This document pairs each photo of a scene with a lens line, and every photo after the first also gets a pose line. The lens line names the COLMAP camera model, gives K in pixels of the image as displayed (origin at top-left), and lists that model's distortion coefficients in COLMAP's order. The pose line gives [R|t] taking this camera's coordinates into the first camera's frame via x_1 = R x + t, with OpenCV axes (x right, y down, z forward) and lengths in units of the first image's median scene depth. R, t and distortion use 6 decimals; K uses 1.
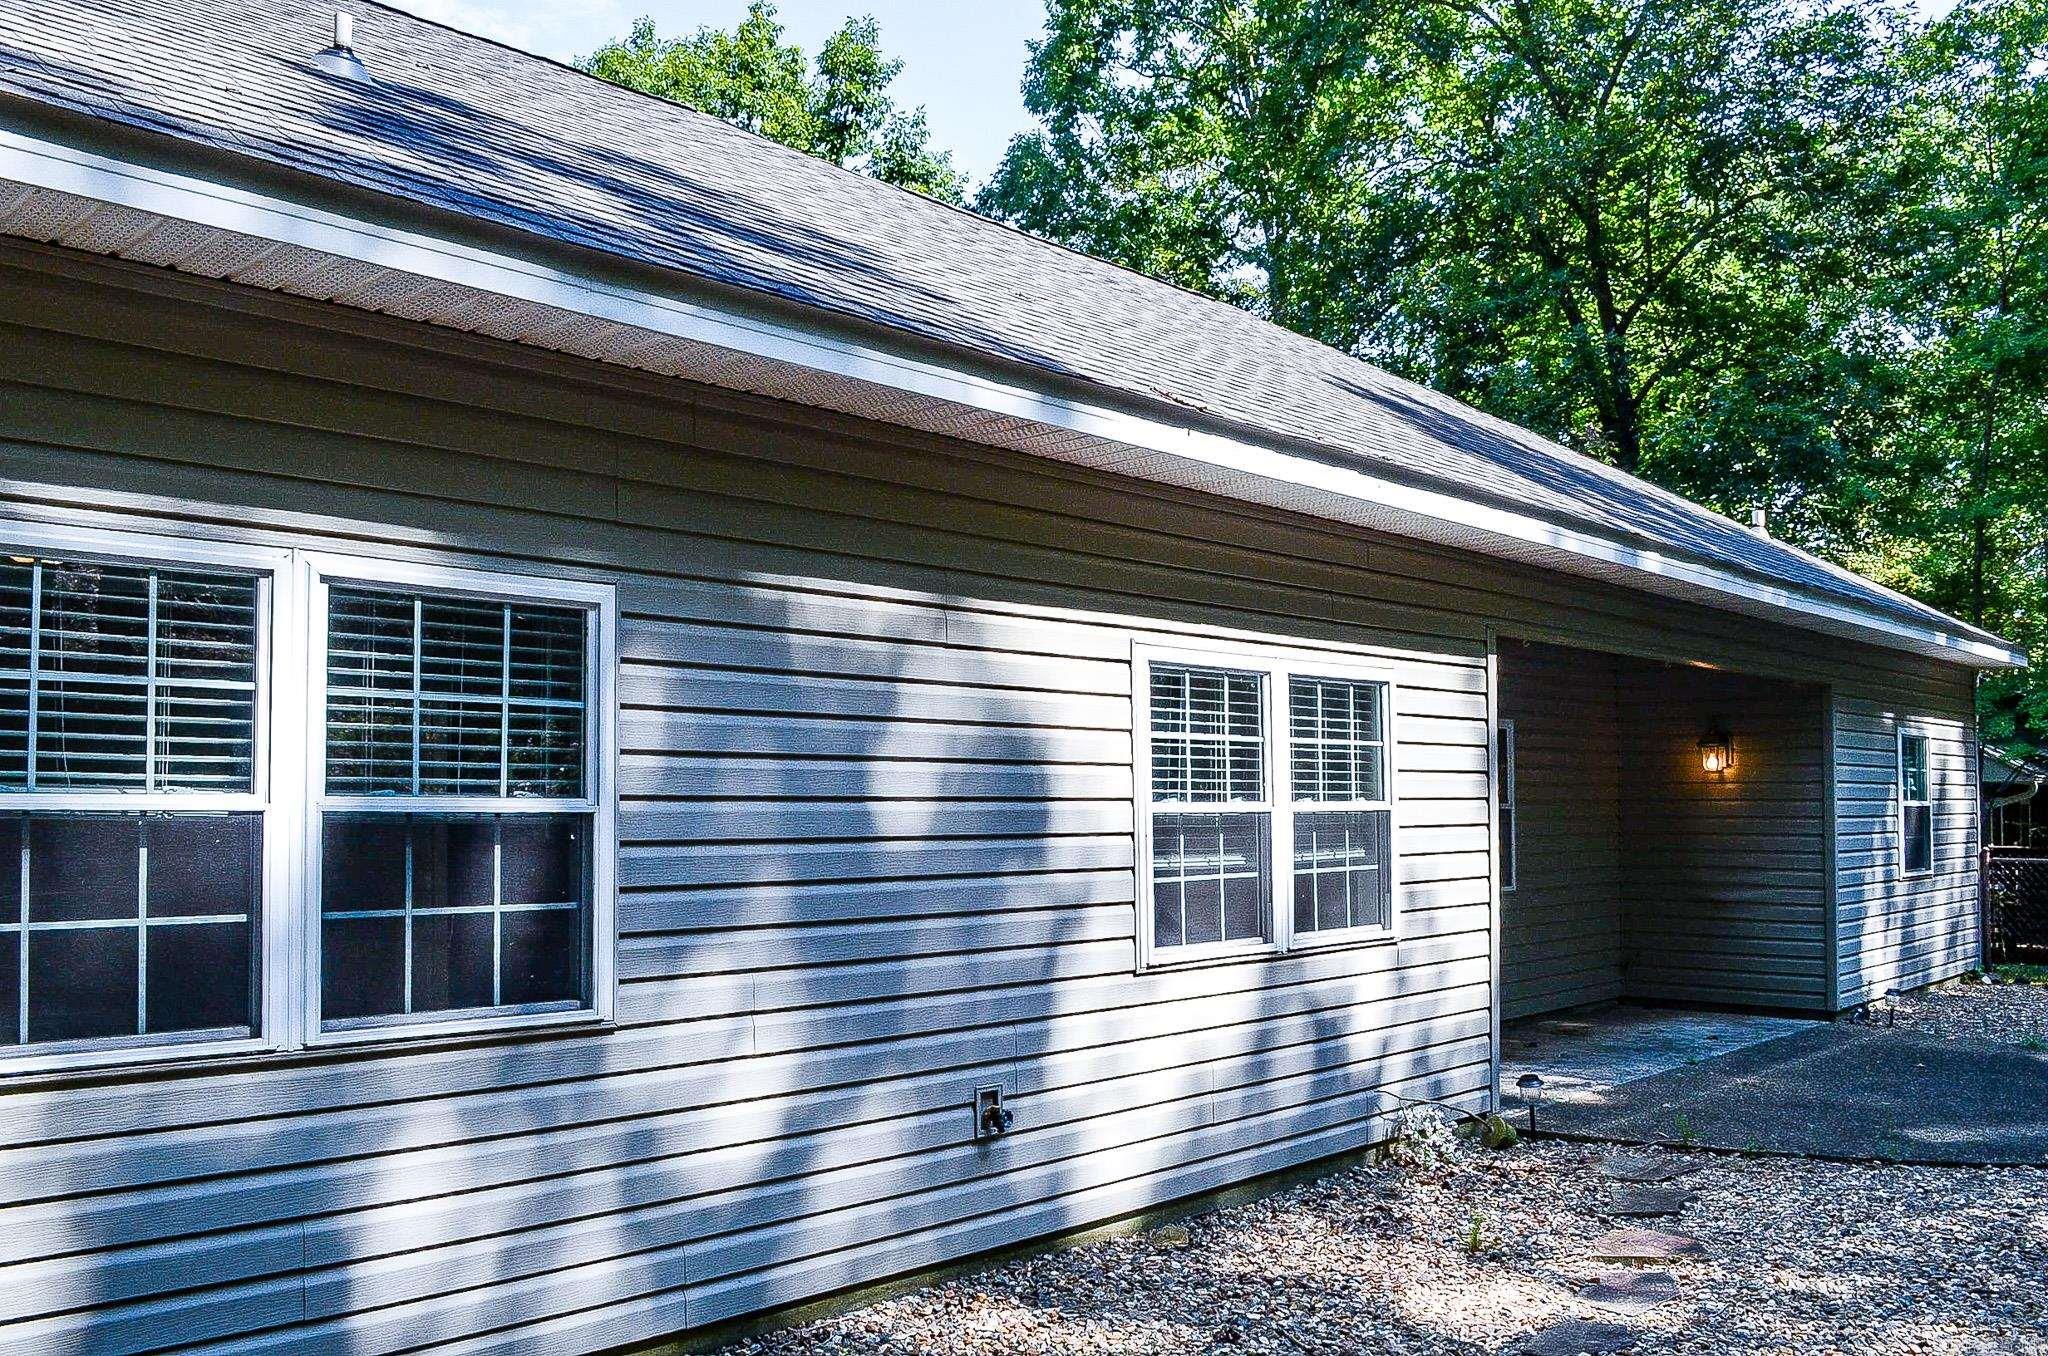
lens RADIAL K [[1671.0, 0, 1034.1], [0, 1671.0, 754.3], [0, 0, 1]] dist [-0.082683, 0.000130]
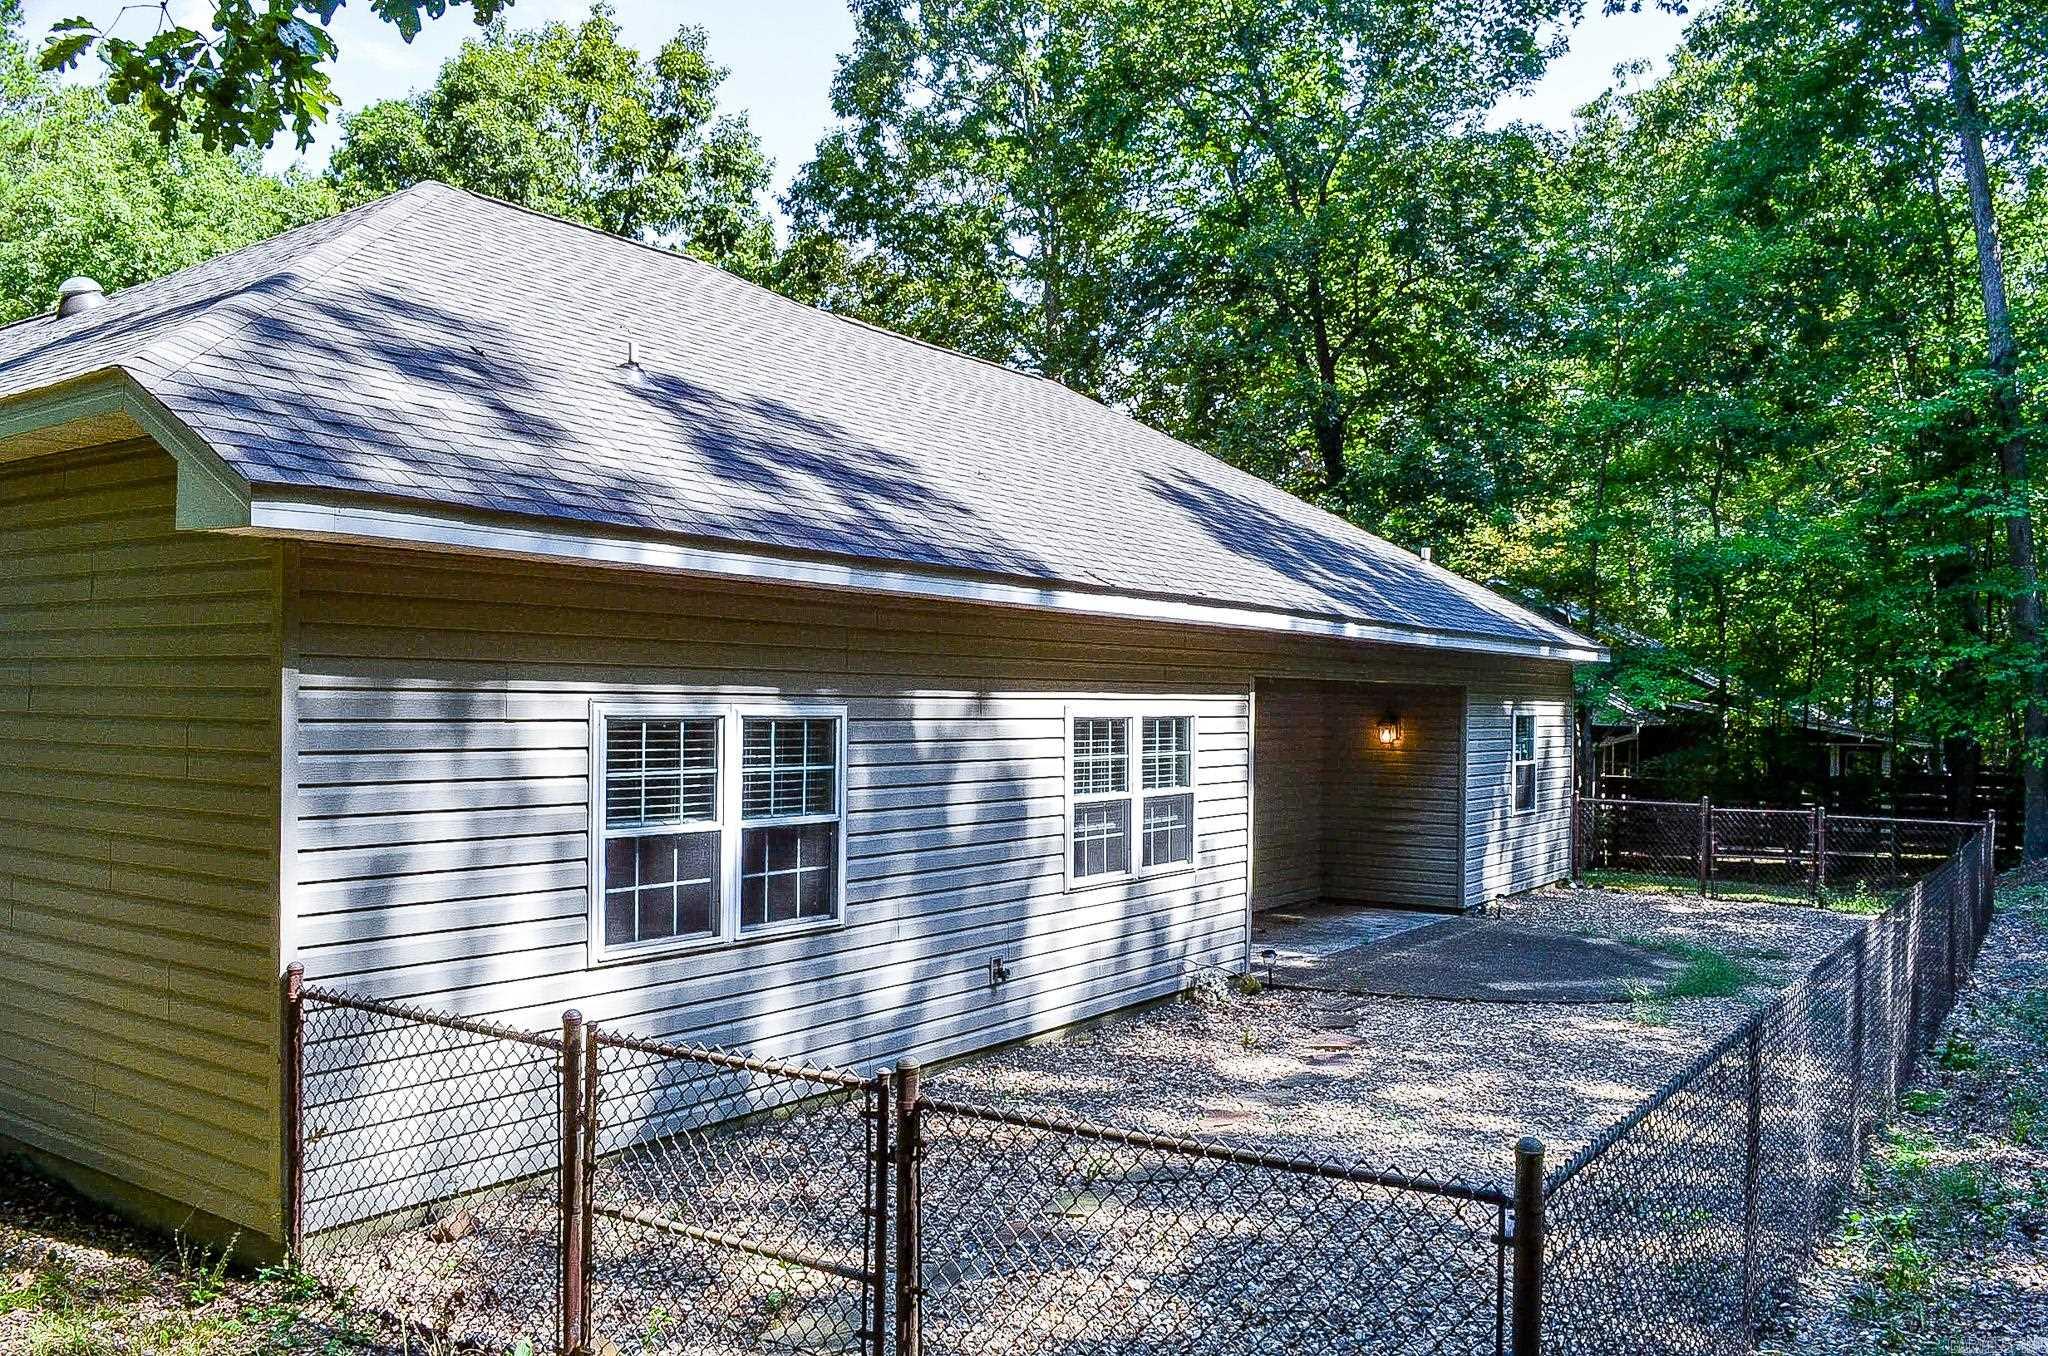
lens RADIAL K [[1644.6, 0, 1009.5], [0, 1644.6, 708.0], [0, 0, 1]] dist [-0.066925, 0.000088]
pose [[0.987552, 0.015326, 0.156543, -0.238809], [-0.021488, 0.999056, 0.037745, -0.114477], [-0.155817, -0.040639, 0.986950, -0.623831]]
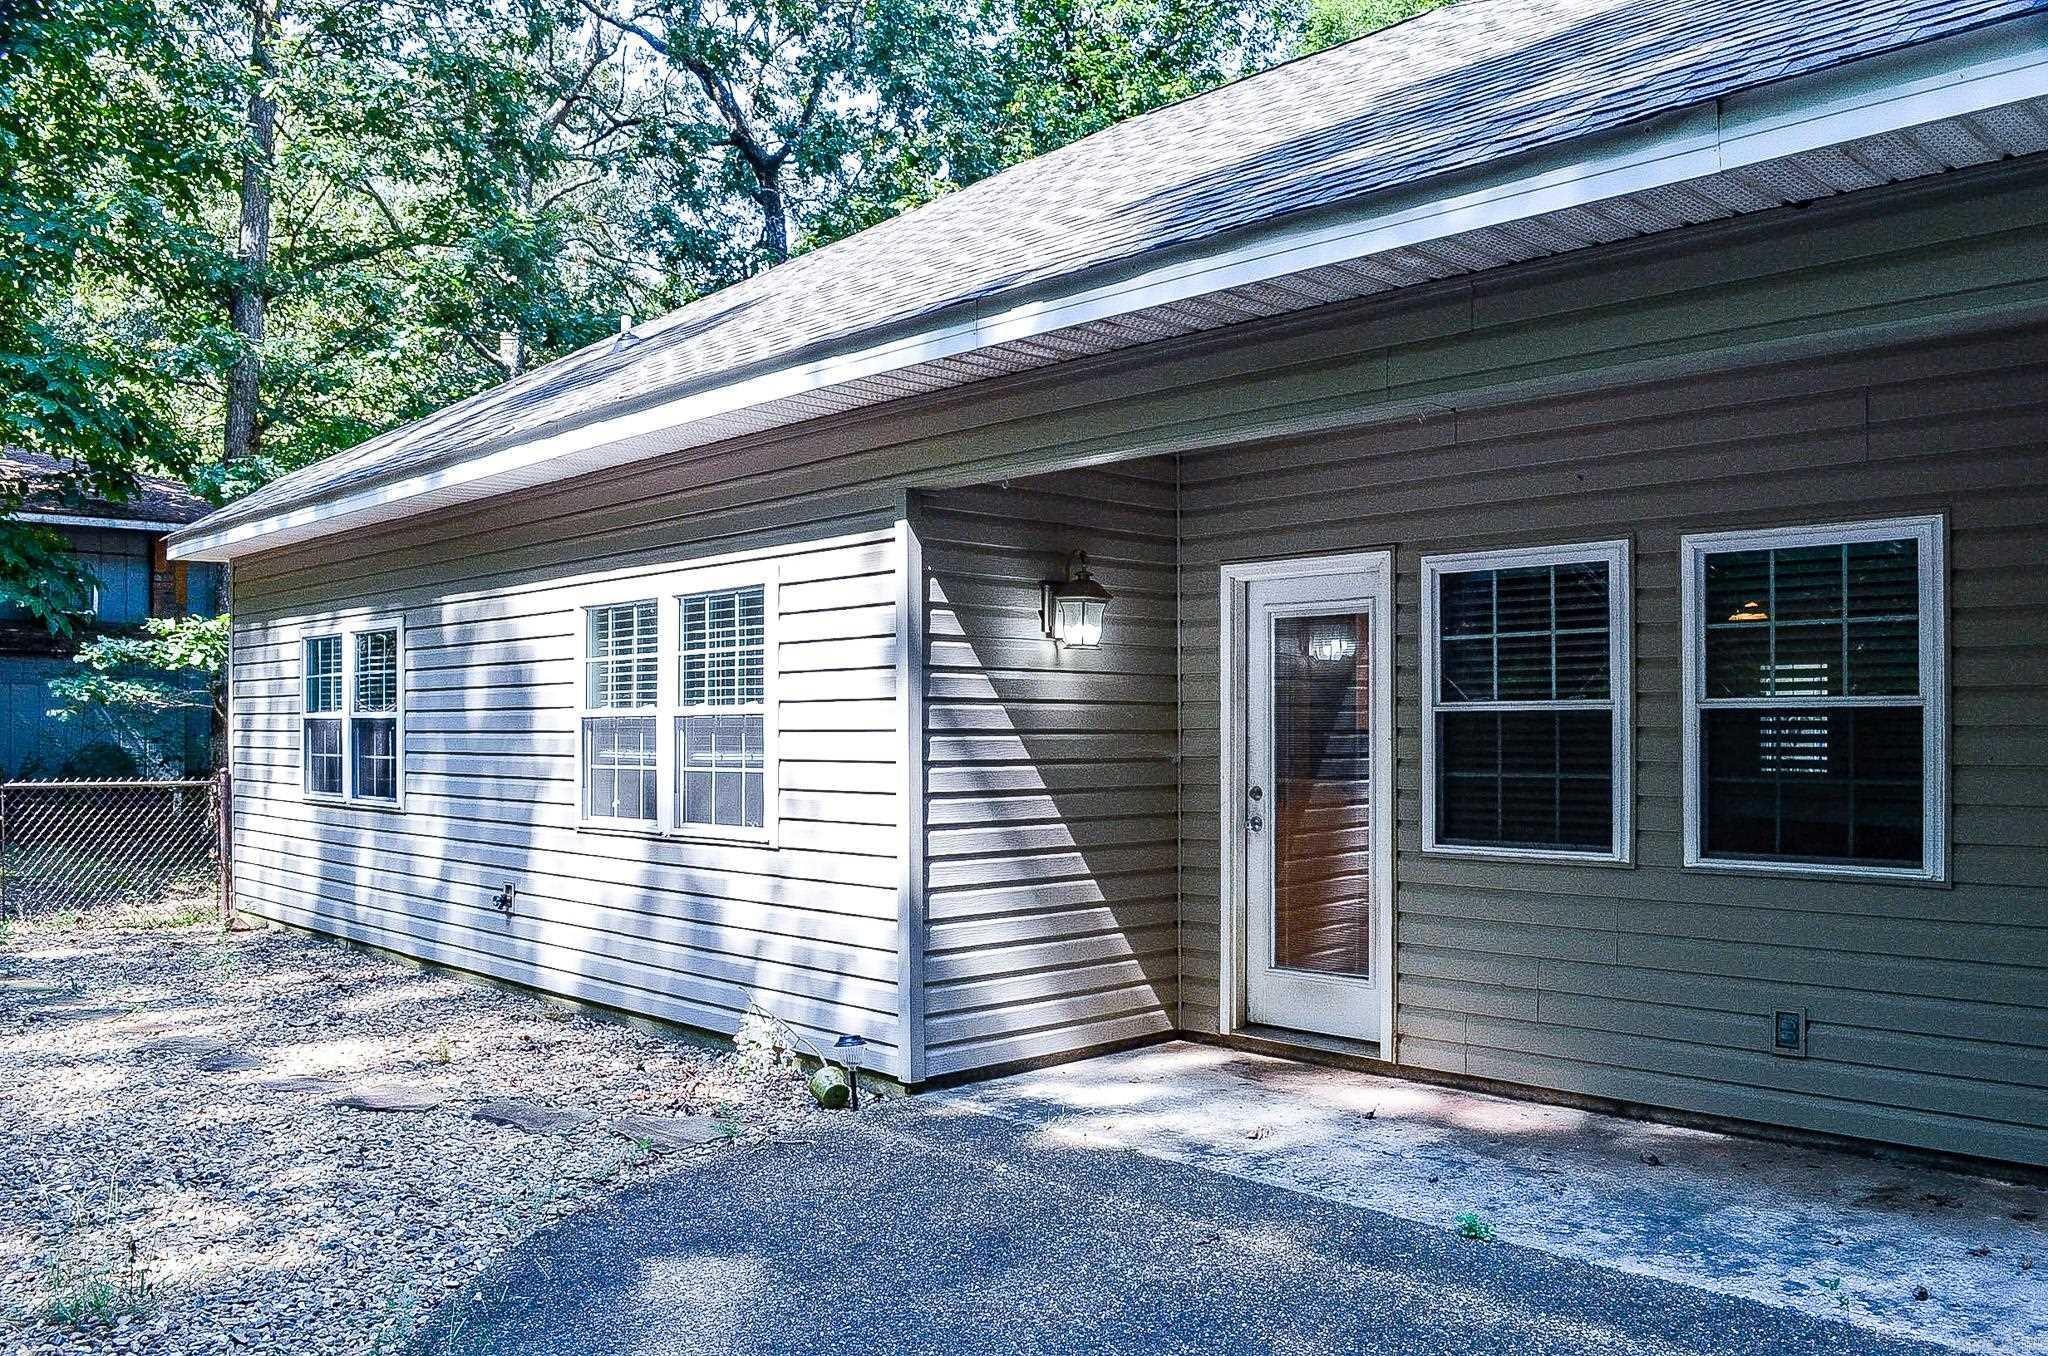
lens RADIAL K [[1644.6, 0, 1009.5], [0, 1644.6, 708.0], [0, 0, 1]] dist [-0.066925, 0.000088]
pose [[-0.059265, -0.001272, -0.998241, 1.235533], [0.041439, 0.999134, -0.003733, 0.041765], [0.997382, -0.041588, -0.059161, 1.262323]]
